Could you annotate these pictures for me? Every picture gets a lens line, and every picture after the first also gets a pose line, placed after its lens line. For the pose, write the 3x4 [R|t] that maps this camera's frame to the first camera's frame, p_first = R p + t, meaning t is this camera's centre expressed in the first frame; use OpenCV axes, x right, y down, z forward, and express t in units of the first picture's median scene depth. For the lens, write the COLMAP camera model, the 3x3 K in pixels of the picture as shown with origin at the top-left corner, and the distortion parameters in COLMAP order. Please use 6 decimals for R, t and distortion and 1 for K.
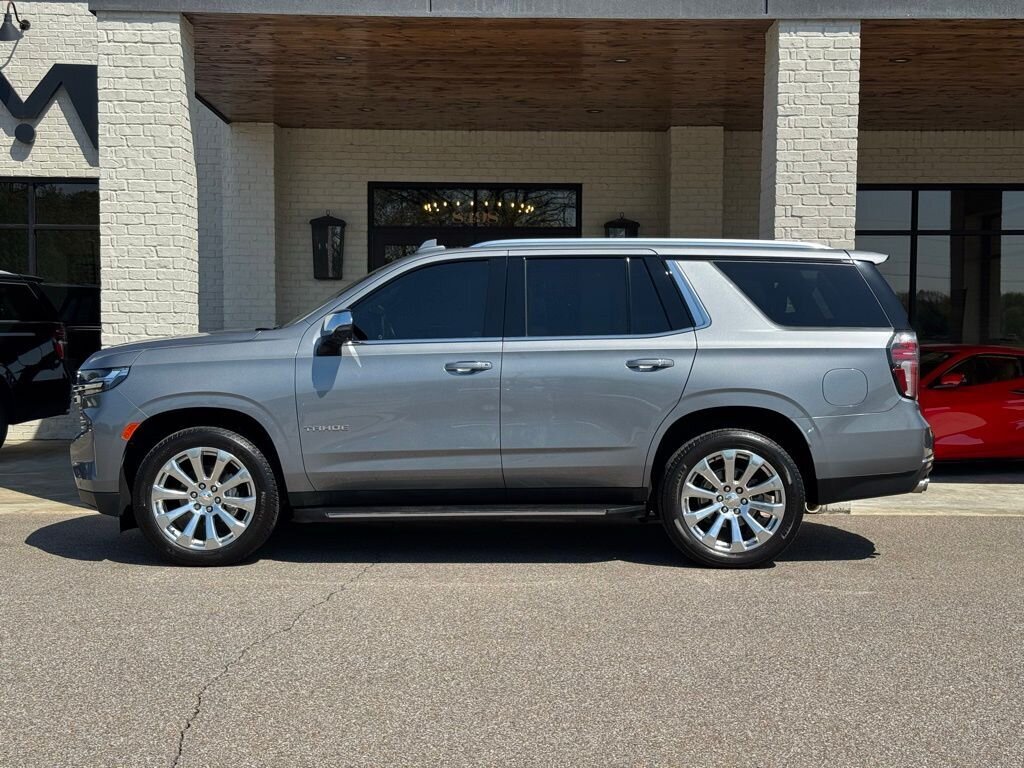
lens RADIAL K [[1433.5, 0, 512.7], [0, 1433.5, 392.1], [0, 0, 1]] dist [0.134004, 0.000000]
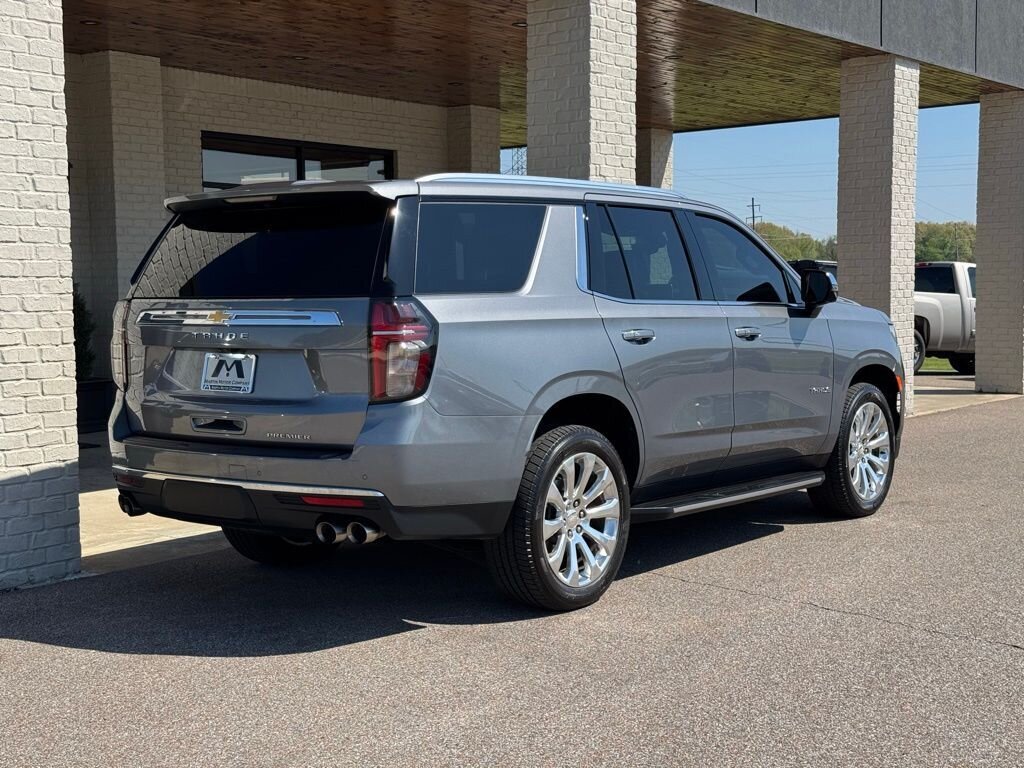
lens RADIAL K [[1433.5, 0, 515.4], [0, 1433.5, 381.5], [0, 0, 1]] dist [0.134004, 0.000000]
pose [[0.635225, -0.063908, 0.769678, -0.615892], [0.046719, 0.997925, 0.044303, -0.026957], [-0.770913, 0.007816, 0.636893, 0.417842]]
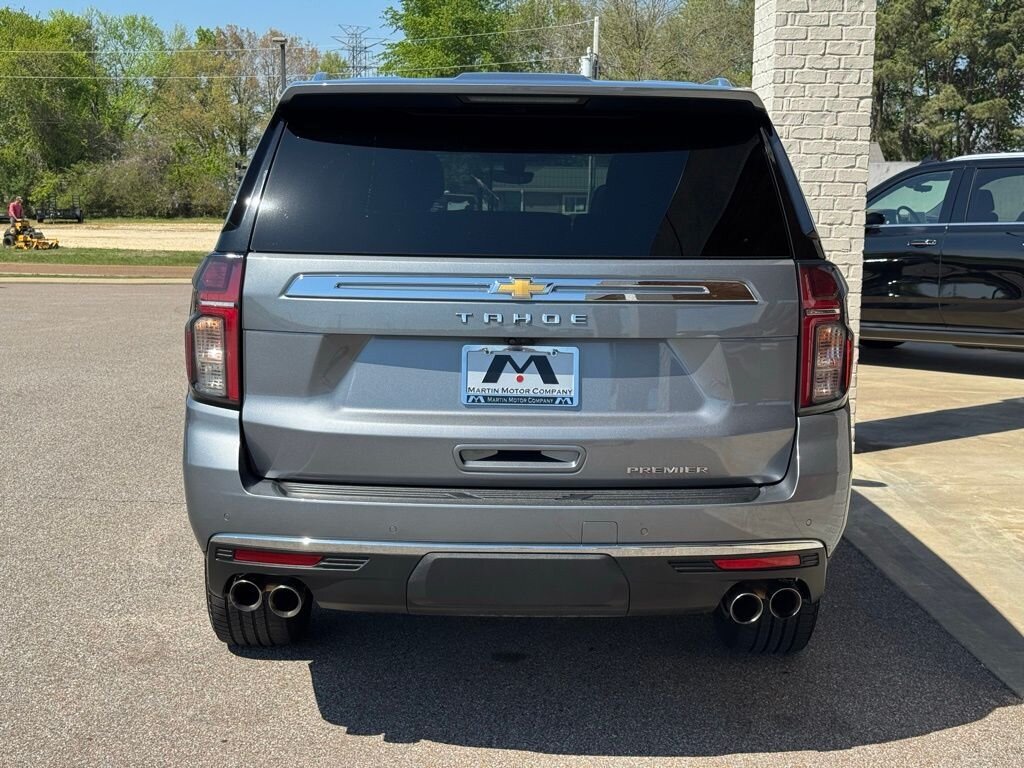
lens RADIAL K [[1433.5, 0, 514.2], [0, 1433.5, 387.9], [0, 0, 1]] dist [0.134004, 0.000000]
pose [[0.017633, 0.127775, -0.991646, 0.574737], [-0.057835, 0.990270, 0.126569, -0.049597], [0.998170, 0.055120, 0.024851, 0.844687]]
